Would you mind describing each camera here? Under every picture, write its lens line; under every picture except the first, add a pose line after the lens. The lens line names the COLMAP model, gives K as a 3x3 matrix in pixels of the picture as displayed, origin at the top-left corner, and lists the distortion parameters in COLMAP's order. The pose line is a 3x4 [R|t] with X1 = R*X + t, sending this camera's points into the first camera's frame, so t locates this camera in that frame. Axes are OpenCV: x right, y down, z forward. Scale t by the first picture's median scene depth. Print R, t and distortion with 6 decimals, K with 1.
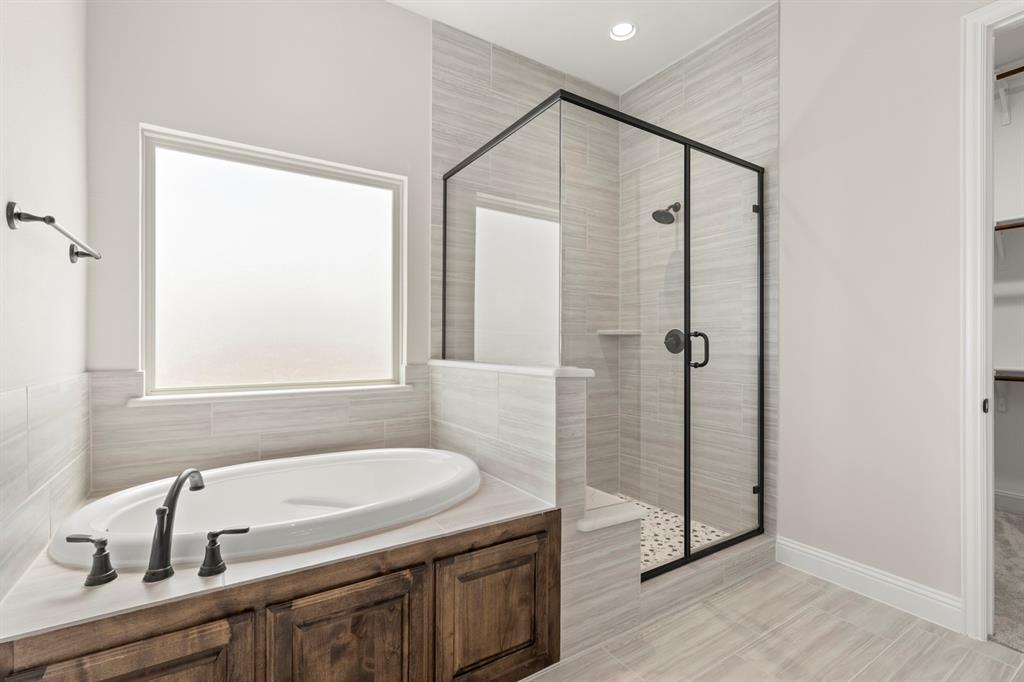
lens RADIAL K [[465.0, 0, 512.0], [0, 465.0, 341.0], [0, 0, 1]] dist [0.000856, 0.000074]
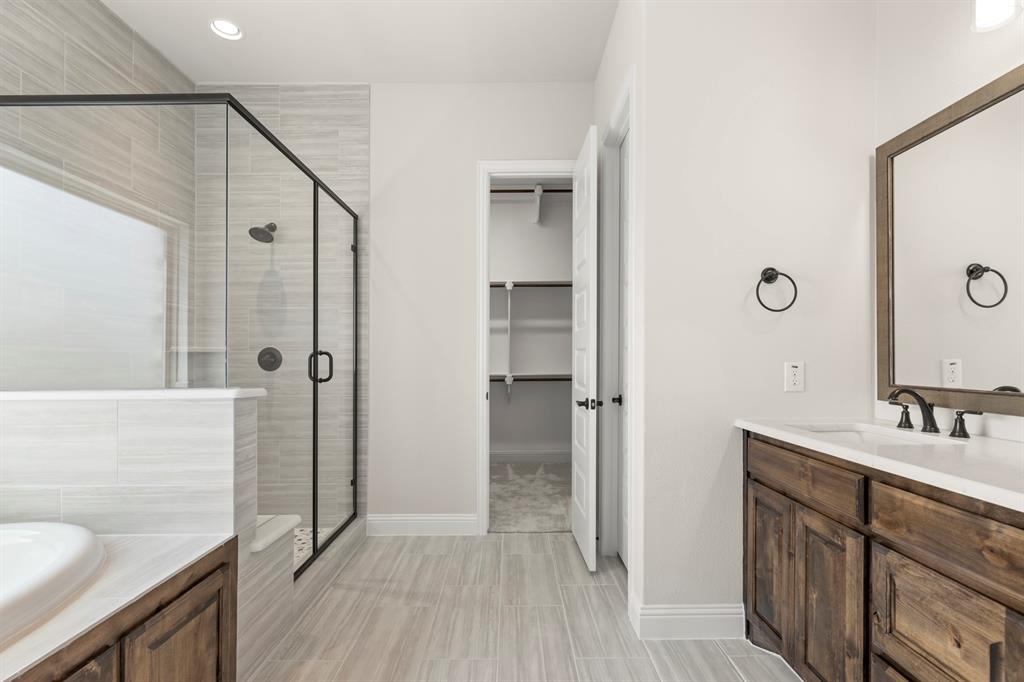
lens RADIAL K [[471.0, 0, 510.6], [0, 471.0, 364.4], [0, 0, 1]] dist [-0.000376, -0.000122]
pose [[0.539619, -0.018311, 0.841710, -0.319874], [0.005759, 0.999820, 0.018059, -0.004836], [-0.841889, -0.004897, 0.539628, 0.002102]]
